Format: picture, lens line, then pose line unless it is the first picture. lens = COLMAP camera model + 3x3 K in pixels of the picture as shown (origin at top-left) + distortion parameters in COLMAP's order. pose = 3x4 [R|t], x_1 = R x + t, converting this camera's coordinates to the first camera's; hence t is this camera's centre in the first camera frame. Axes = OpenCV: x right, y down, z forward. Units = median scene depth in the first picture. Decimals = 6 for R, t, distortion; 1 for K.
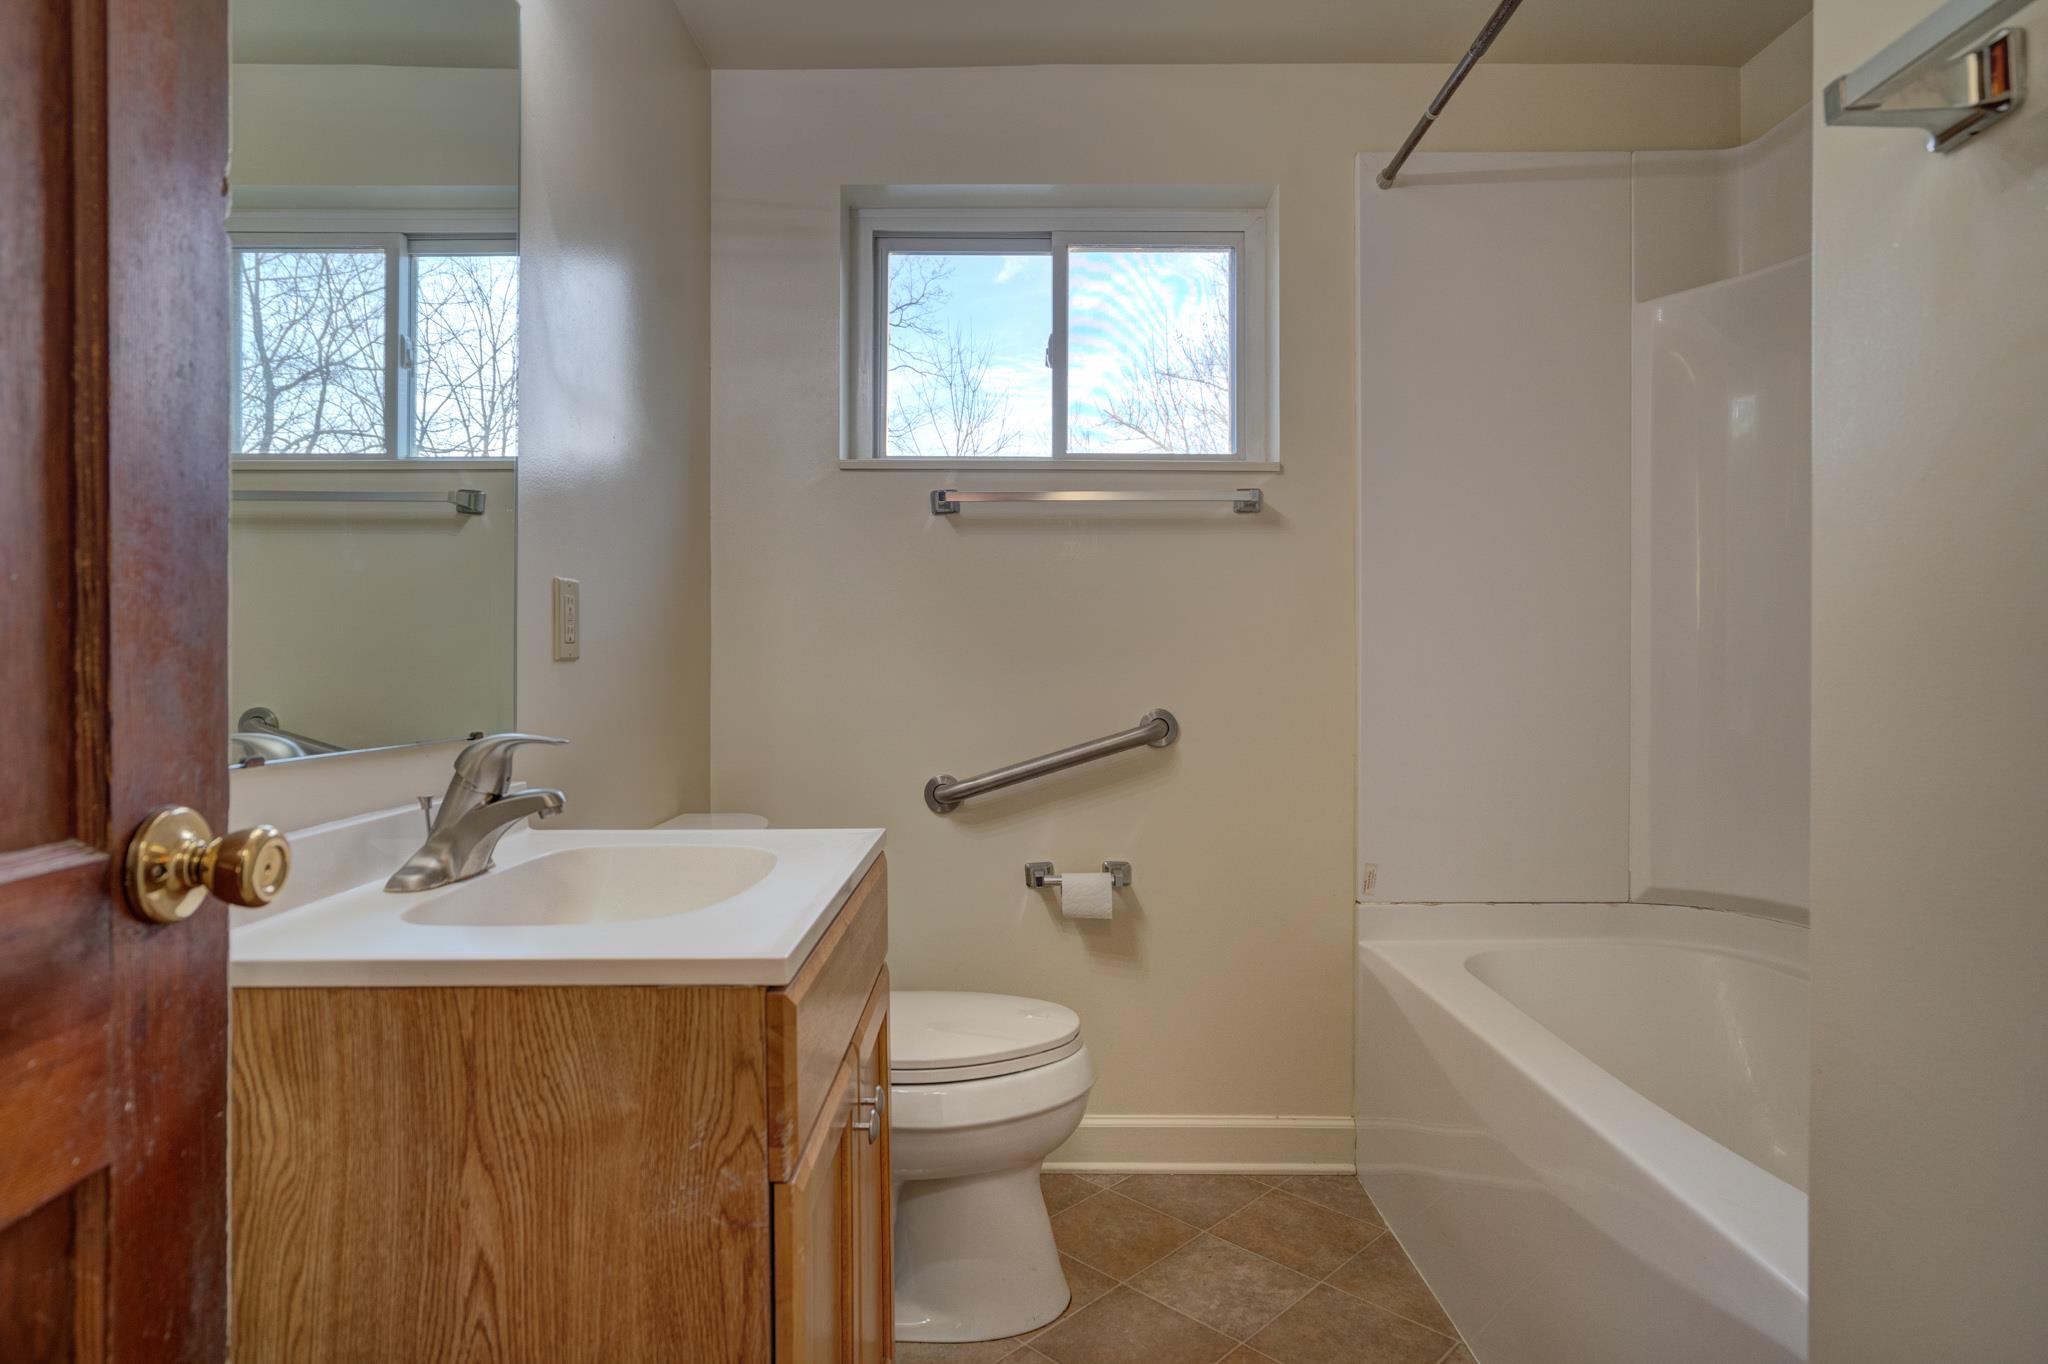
lens RADIAL K [[1107.2, 0, 1010.9], [0, 1107.2, 674.5], [0, 0, 1]] dist [-0.005595, 0.012279]
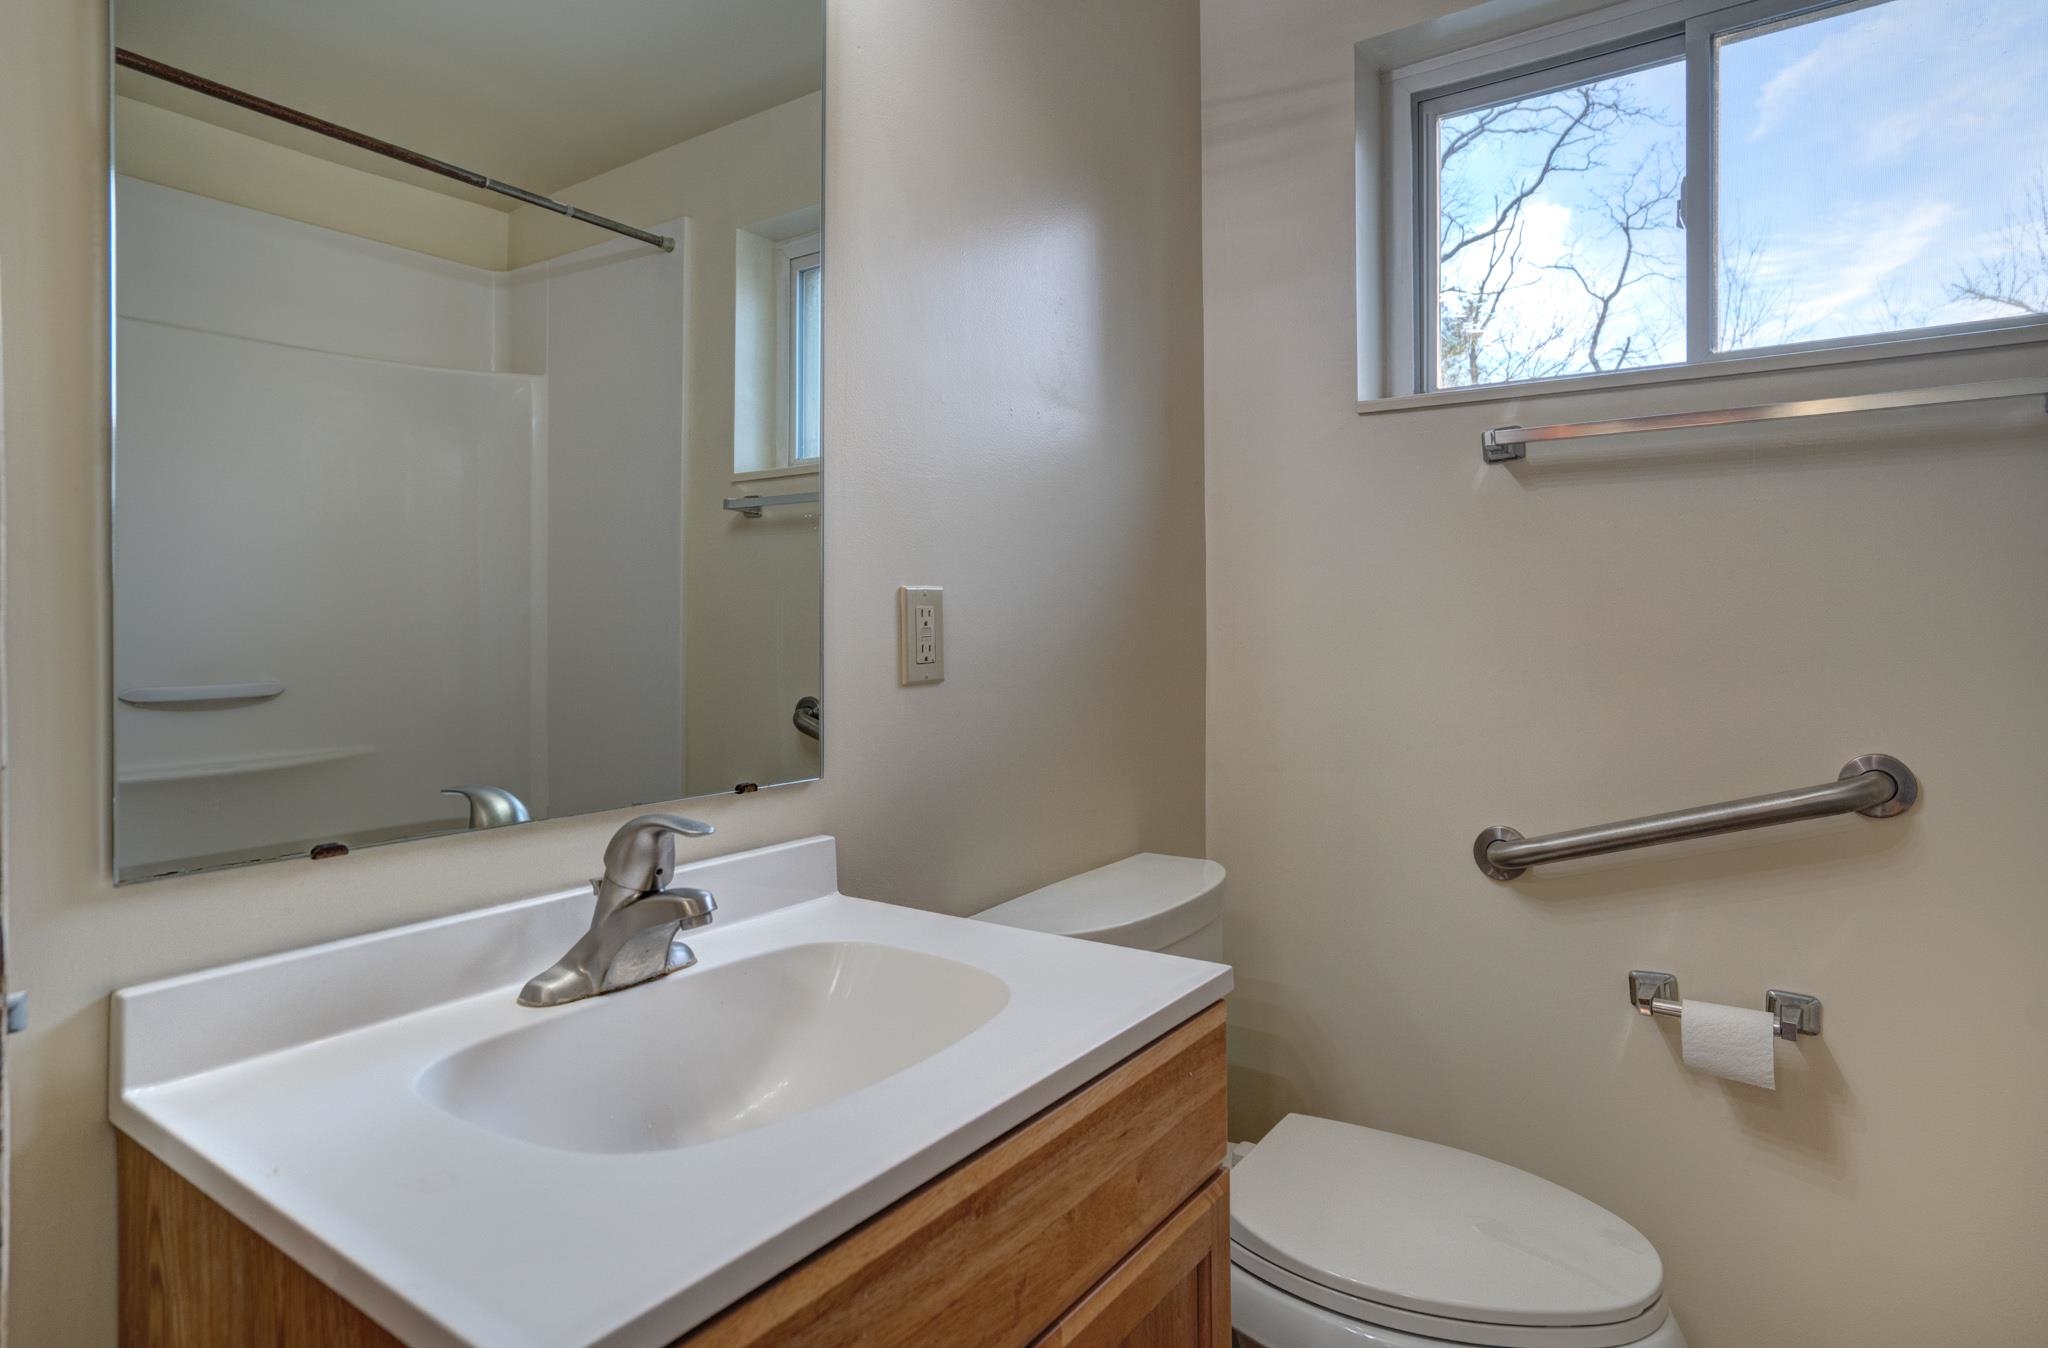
lens RADIAL K [[1131.9, 0, 1025.2], [0, 1131.9, 624.3], [0, 0, 1]] dist [-0.039969, 0.045000]
pose [[0.822240, 0.000280, -0.569141, 0.099083], [-0.002774, 0.999990, -0.003515, -0.036426], [0.569134, 0.004469, 0.822233, 0.229002]]
